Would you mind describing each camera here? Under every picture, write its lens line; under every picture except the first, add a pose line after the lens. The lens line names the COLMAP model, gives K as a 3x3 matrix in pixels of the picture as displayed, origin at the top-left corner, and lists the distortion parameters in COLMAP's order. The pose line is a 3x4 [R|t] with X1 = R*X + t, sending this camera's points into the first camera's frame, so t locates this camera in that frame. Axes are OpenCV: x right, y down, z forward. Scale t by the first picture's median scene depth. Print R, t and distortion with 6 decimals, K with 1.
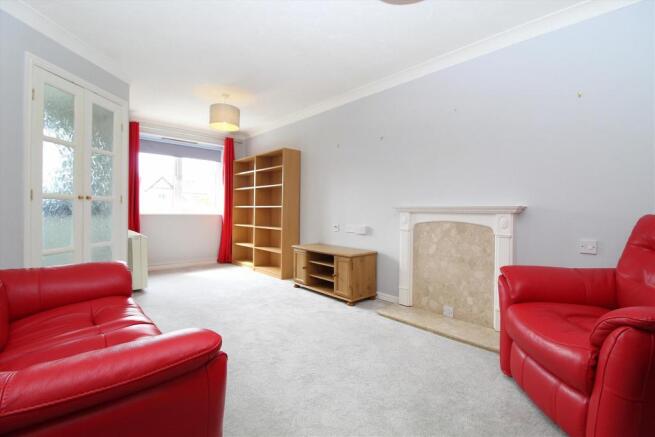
lens RADIAL K [[307.9, 0, 328.6], [0, 307.9, 212.0], [0, 0, 1]] dist [-0.008293, -0.001390]
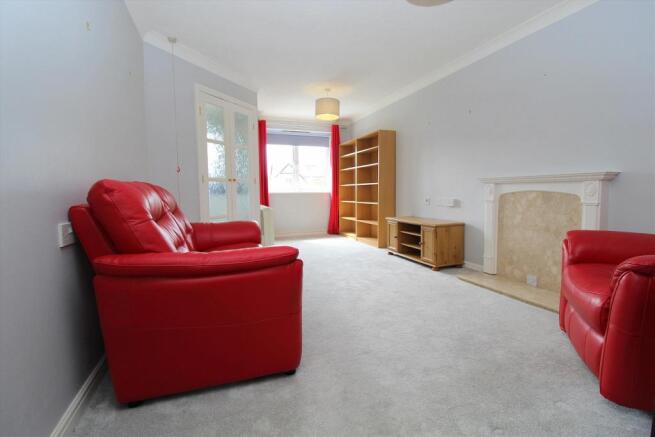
lens RADIAL K [[307.9, 0, 328.6], [0, 307.9, 212.0], [0, 0, 1]] dist [-0.008293, -0.001390]
pose [[0.930830, 0.001266, -0.365451, 0.118248], [0.021176, 0.998127, 0.057395, 0.023998], [0.364839, -0.061164, 0.929059, -0.144447]]
